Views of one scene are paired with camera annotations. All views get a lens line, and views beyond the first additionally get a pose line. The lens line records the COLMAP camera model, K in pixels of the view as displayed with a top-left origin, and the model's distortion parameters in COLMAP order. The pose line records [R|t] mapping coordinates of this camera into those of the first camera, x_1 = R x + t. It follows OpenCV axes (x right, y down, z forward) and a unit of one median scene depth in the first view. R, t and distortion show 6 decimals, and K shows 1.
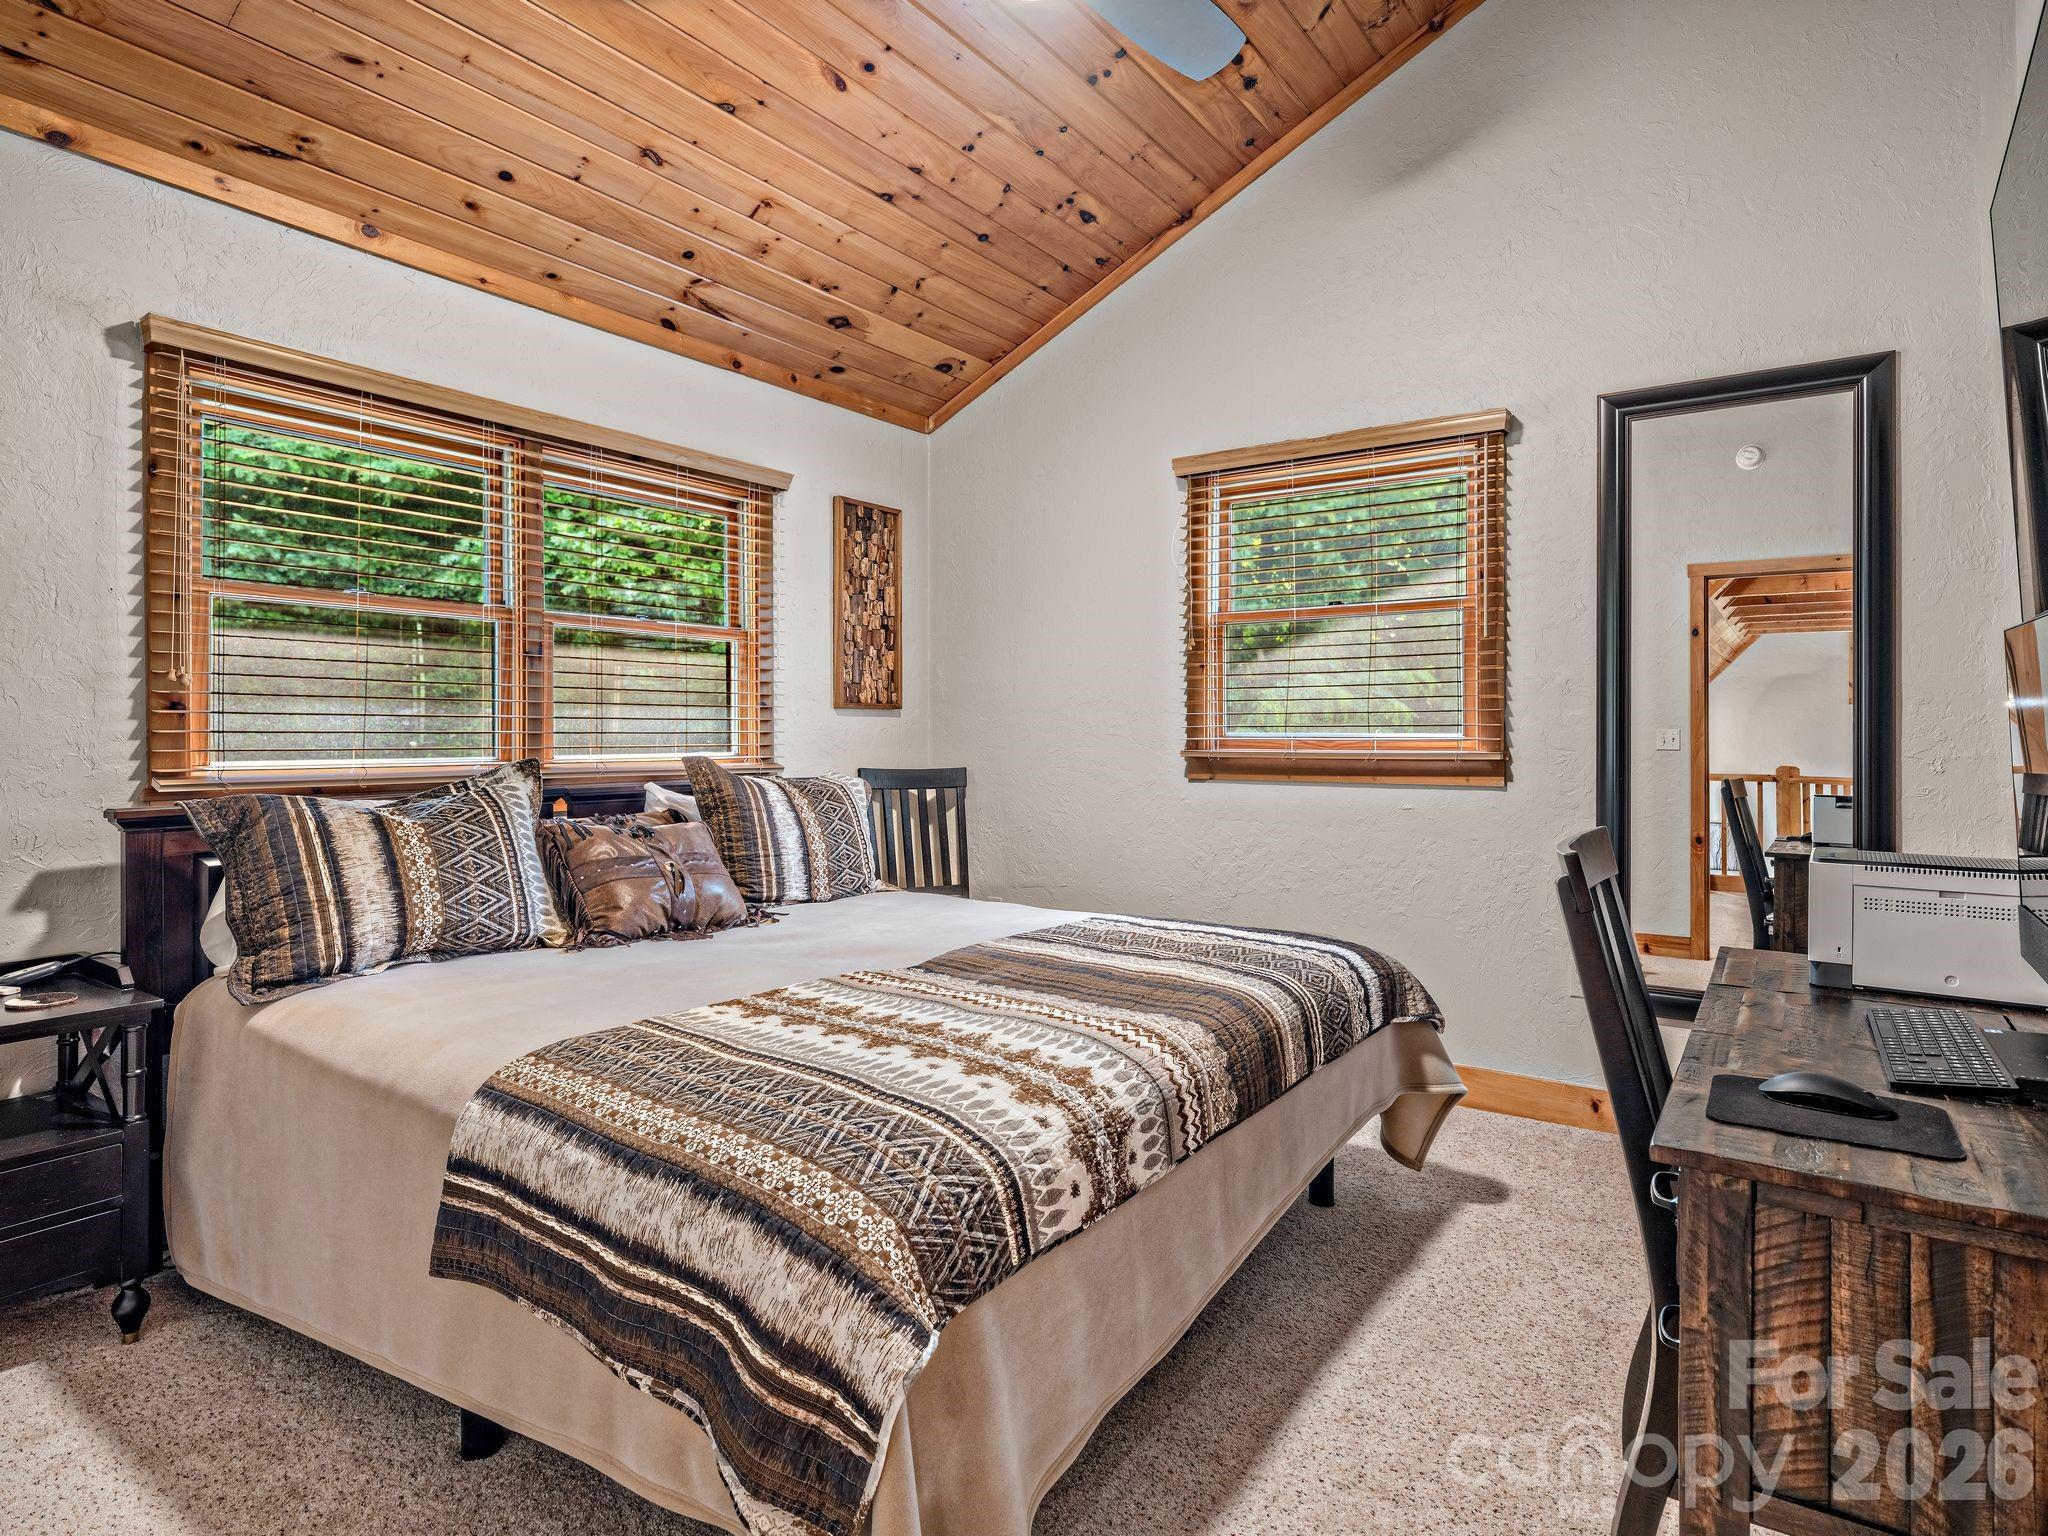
lens RADIAL K [[1109.9, 0, 1029.7], [0, 1109.9, 738.2], [0, 0, 1]] dist [-0.001885, -0.002616]
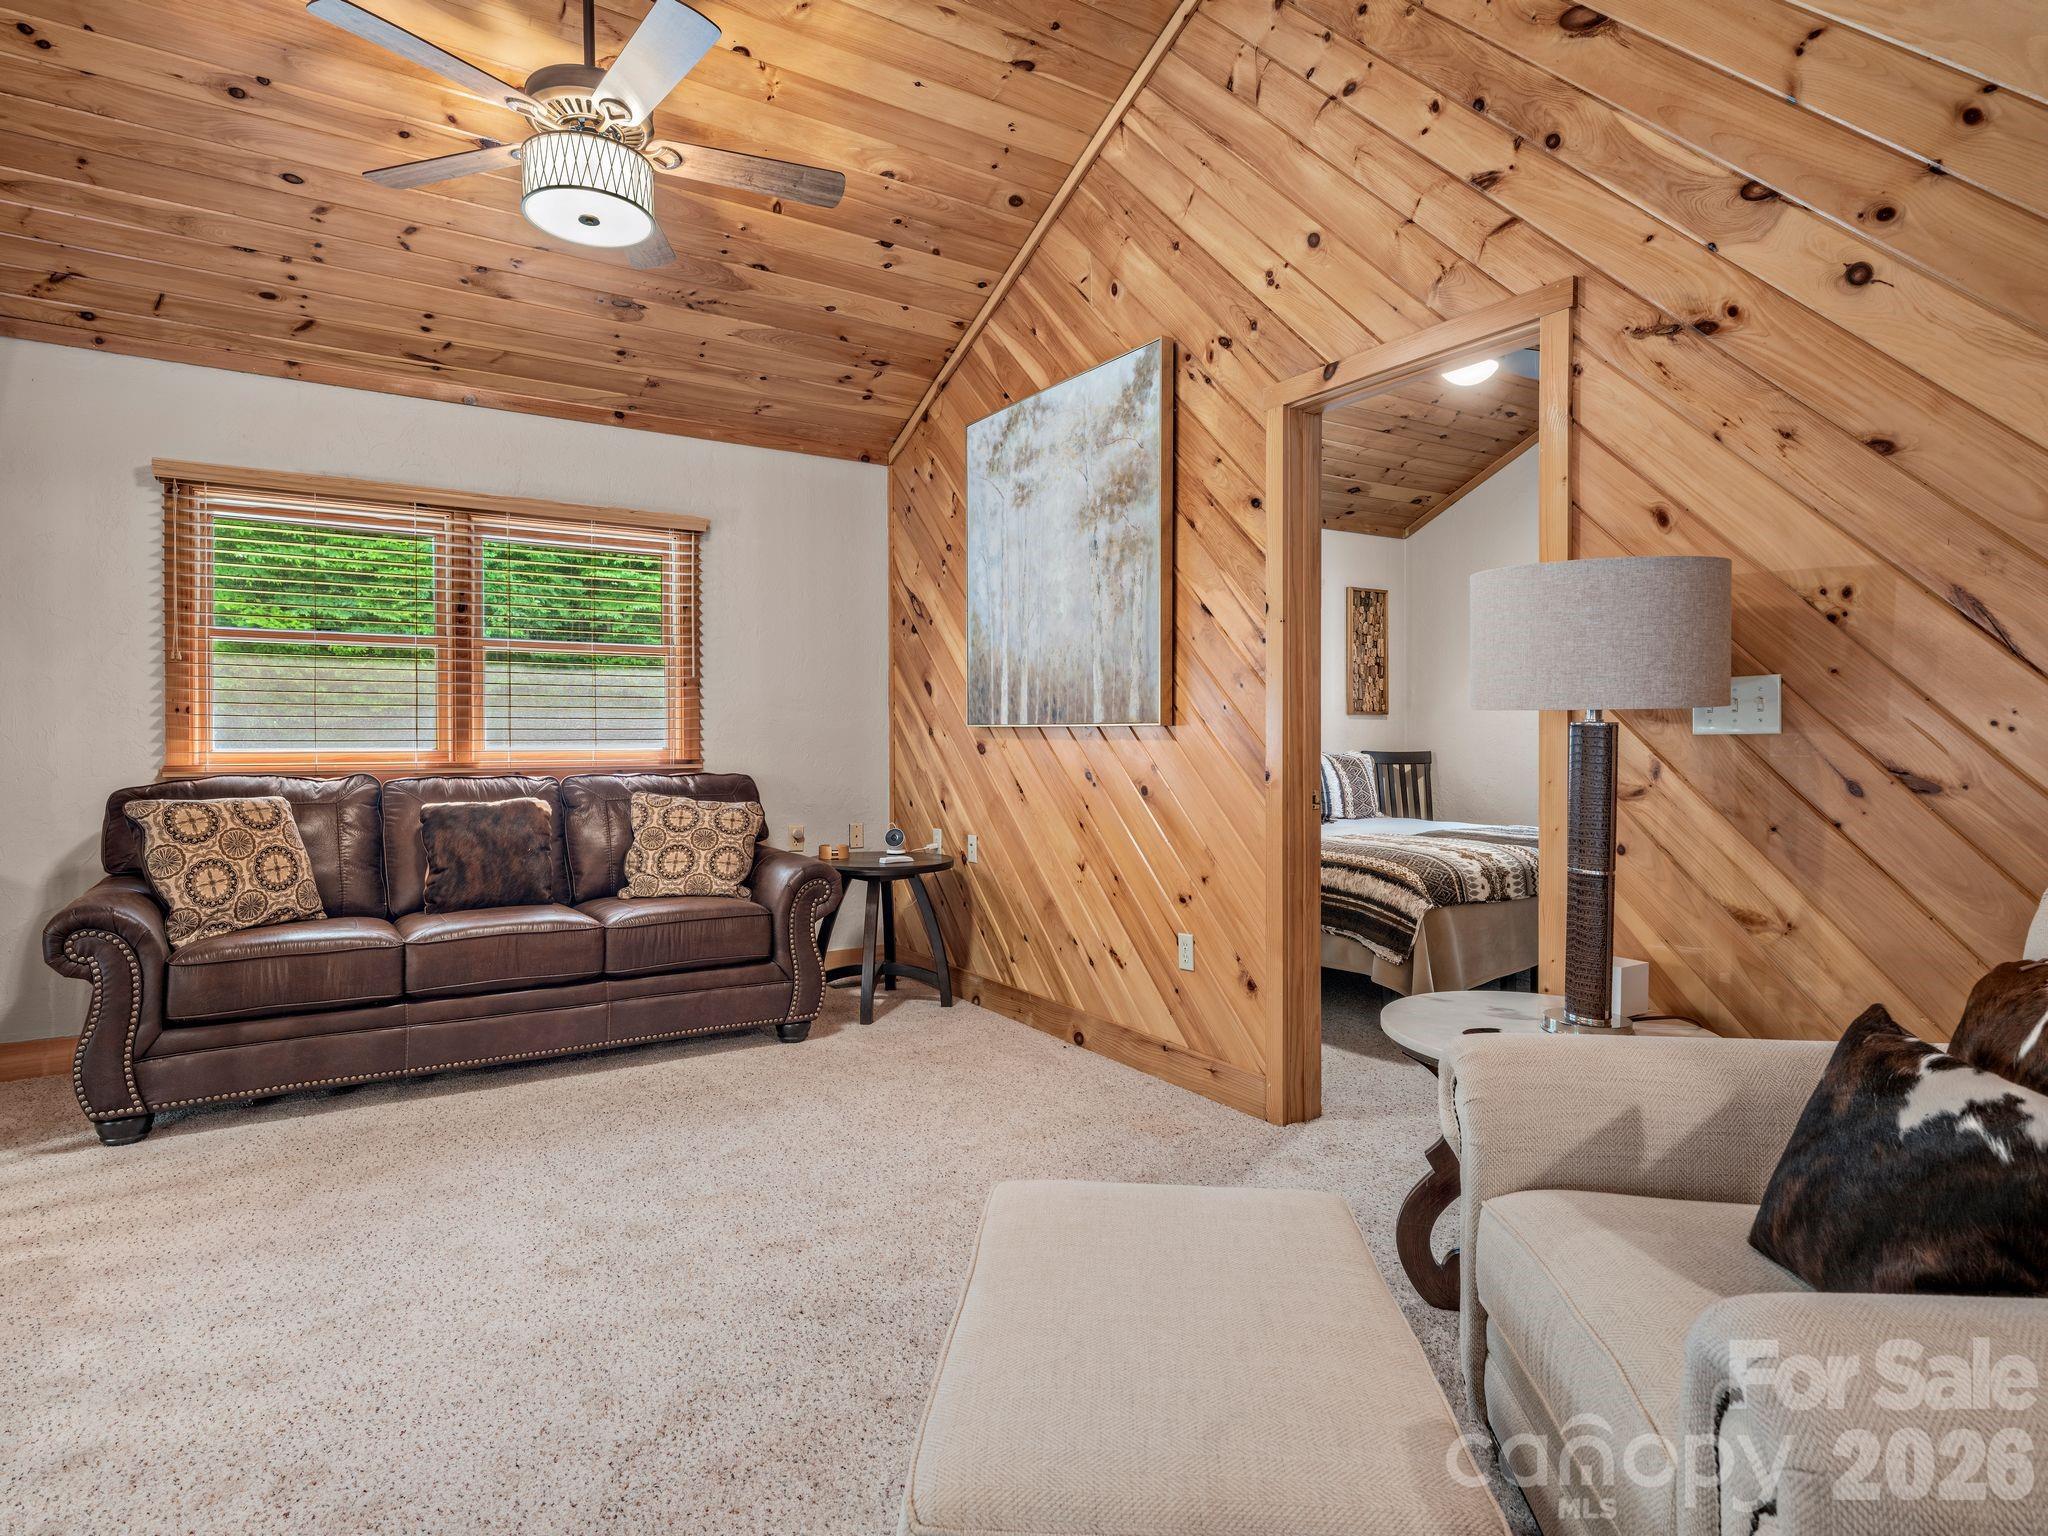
lens RADIAL K [[1109.9, 0, 1029.7], [0, 1109.9, 738.2], [0, 0, 1]] dist [-0.001885, -0.002616]
pose [[0.924137, -0.000749, -0.382060, 0.023530], [-0.001720, 0.999980, -0.006121, 0.023798], [0.382057, 0.006314, 0.924117, -0.875310]]
